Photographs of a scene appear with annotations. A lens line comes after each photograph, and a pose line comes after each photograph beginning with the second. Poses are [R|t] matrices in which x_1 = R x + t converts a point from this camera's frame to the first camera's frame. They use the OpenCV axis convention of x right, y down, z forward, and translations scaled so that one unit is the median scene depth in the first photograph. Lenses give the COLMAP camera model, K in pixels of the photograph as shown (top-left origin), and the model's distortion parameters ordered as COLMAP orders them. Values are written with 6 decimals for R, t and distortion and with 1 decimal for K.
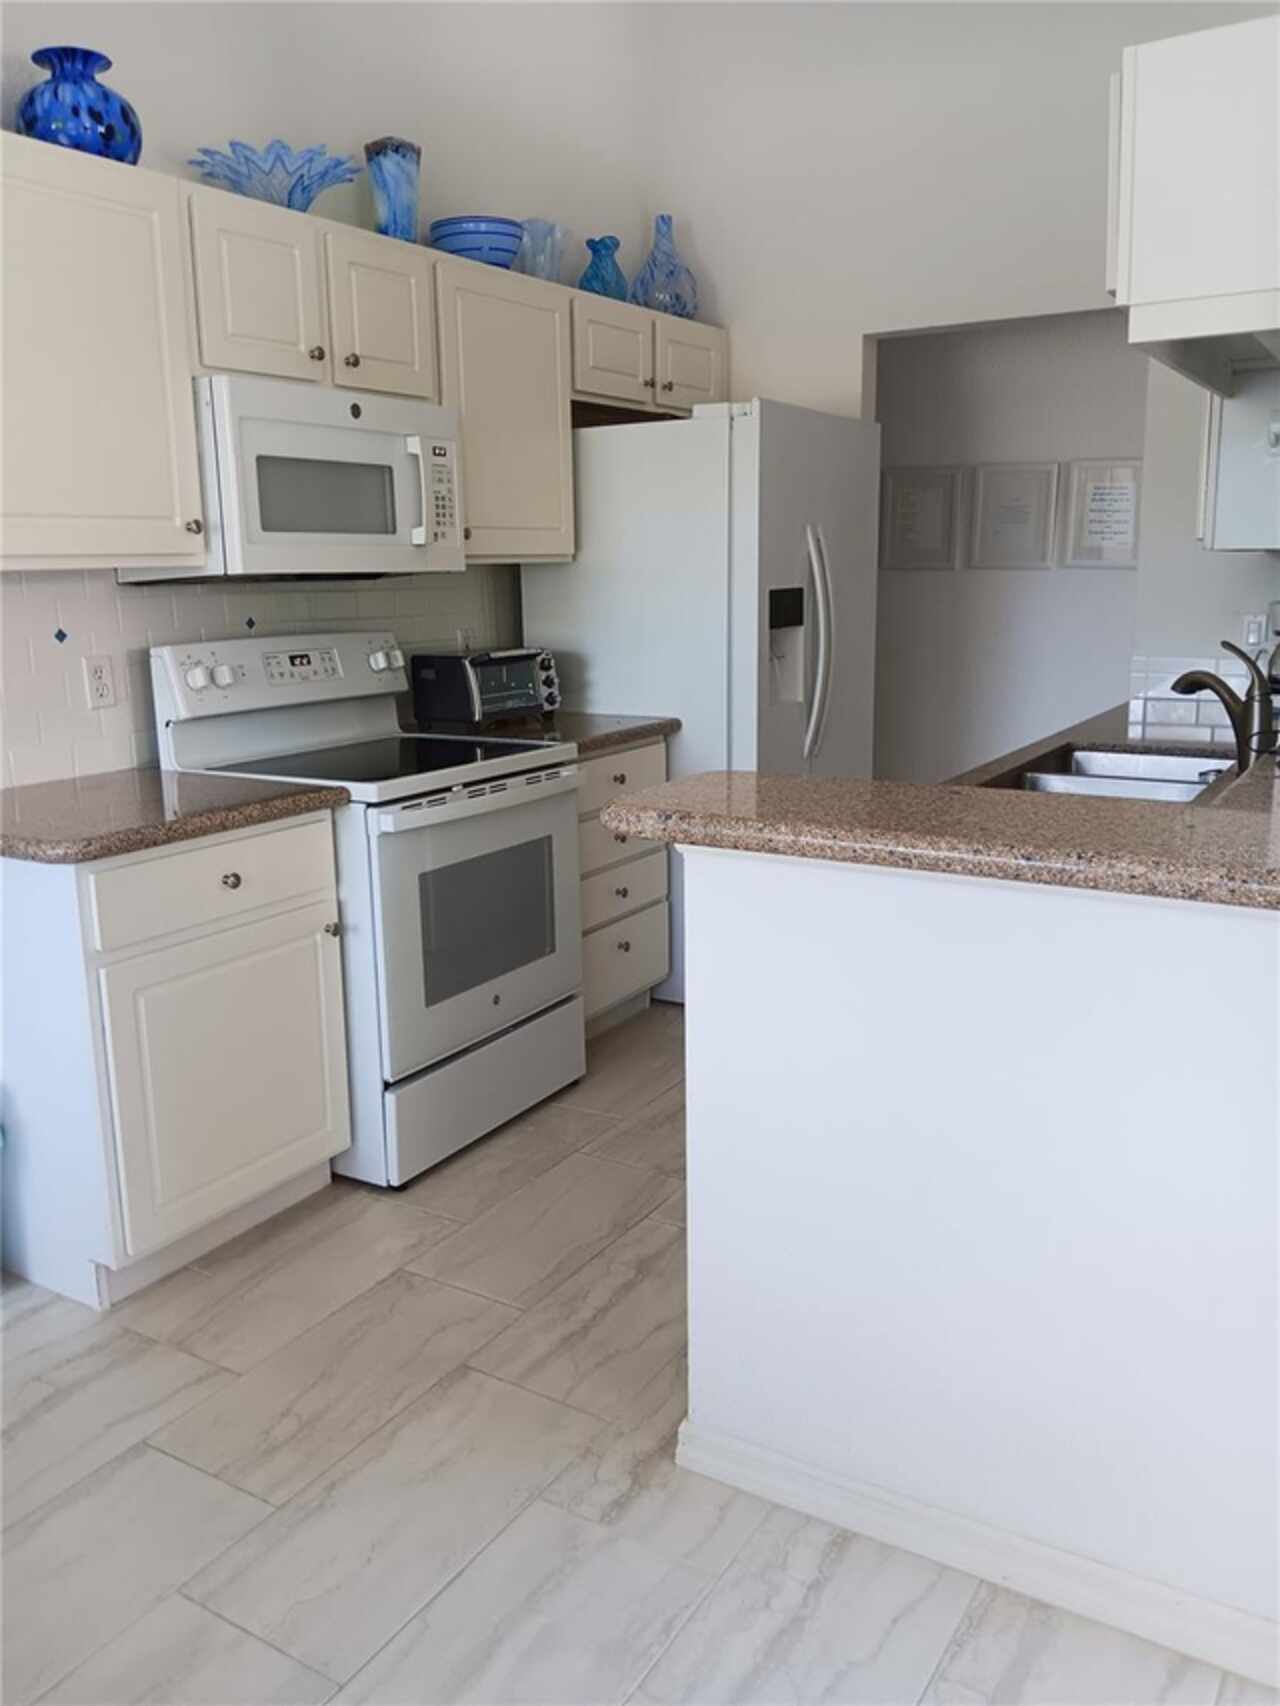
lens RADIAL K [[1344.6, 0, 638.3], [0, 1344.6, 851.6], [0, 0, 1]] dist [-0.004952, -0.002038]
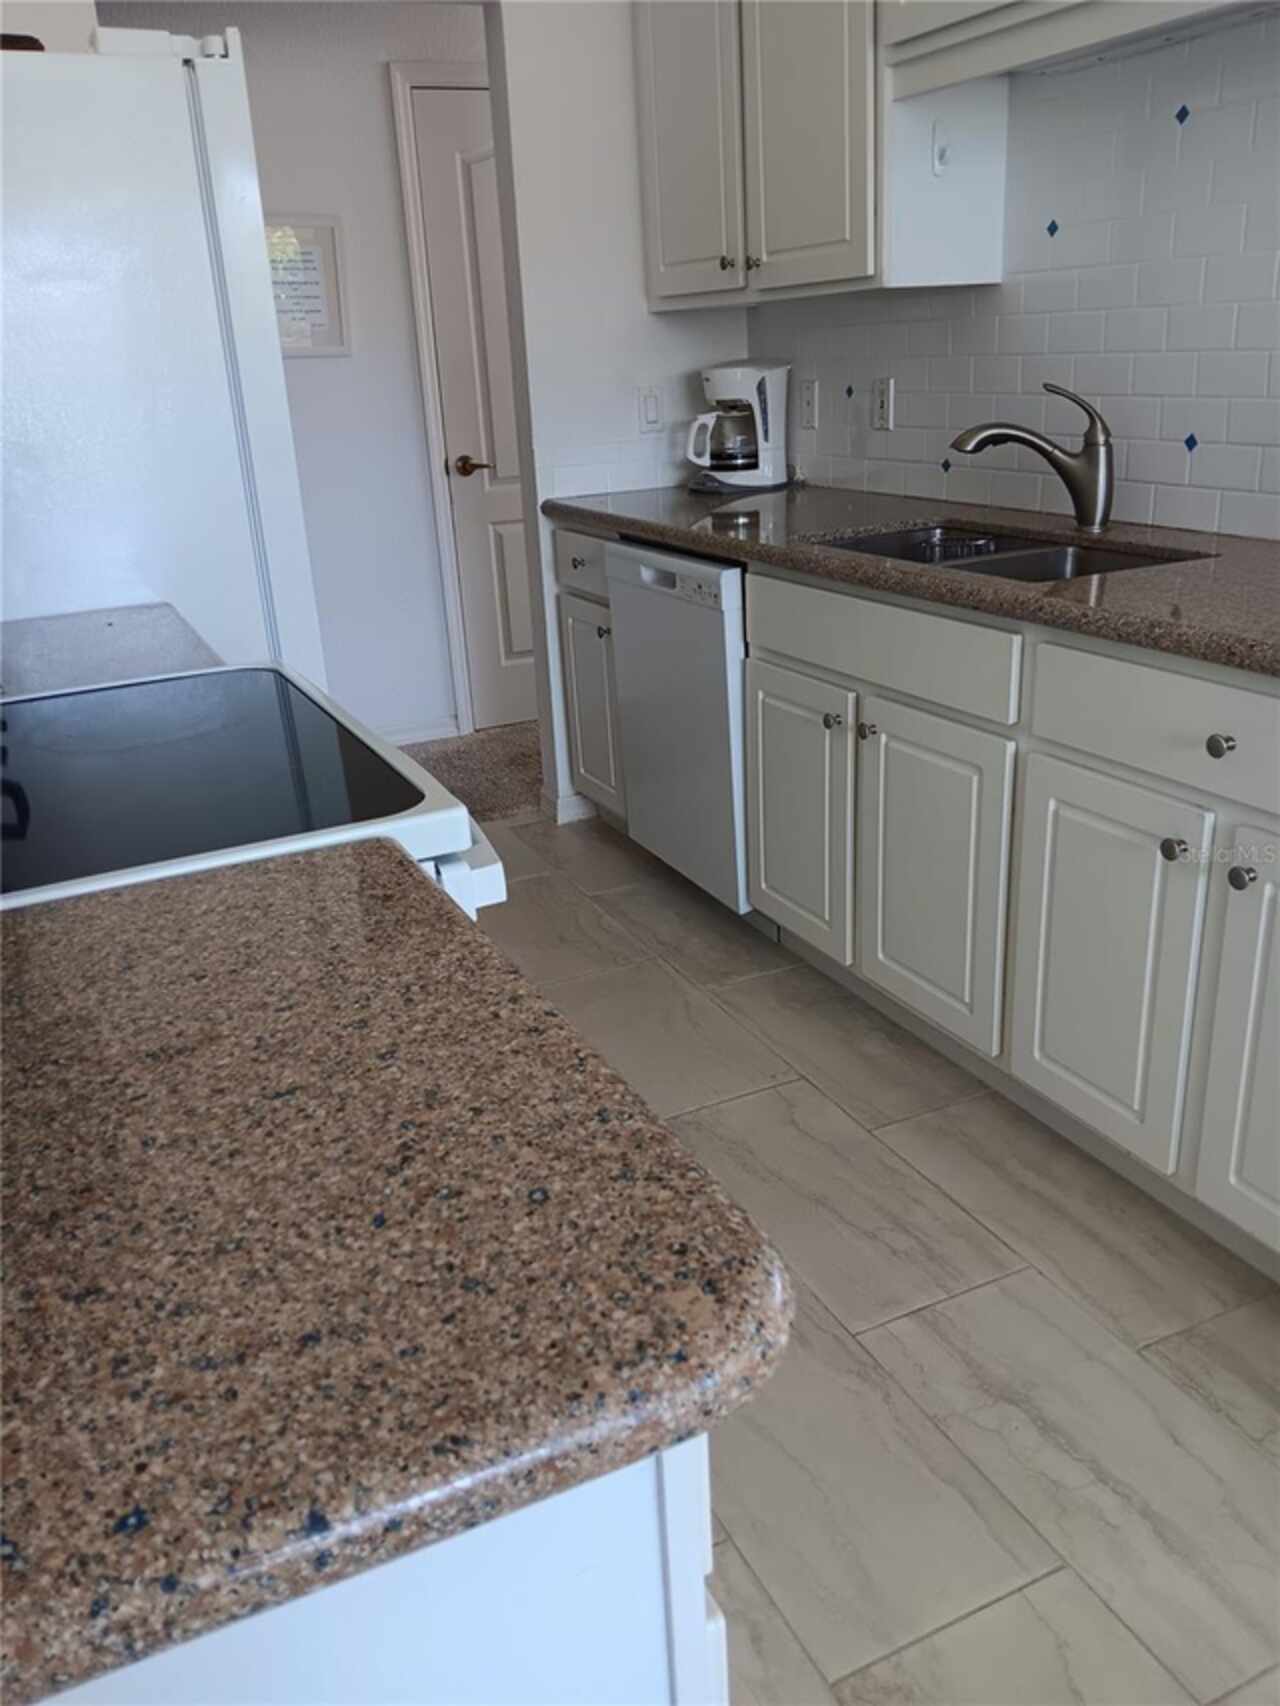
lens RADIAL K [[1344.6, 0, 641.0], [0, 1344.6, 851.2], [0, 0, 1]] dist [-0.004952, -0.002038]
pose [[0.533532, -0.310126, 0.786871, -0.563073], [0.211756, 0.949698, 0.230722, -0.149539], [-0.818843, 0.043527, 0.572365, 0.784599]]
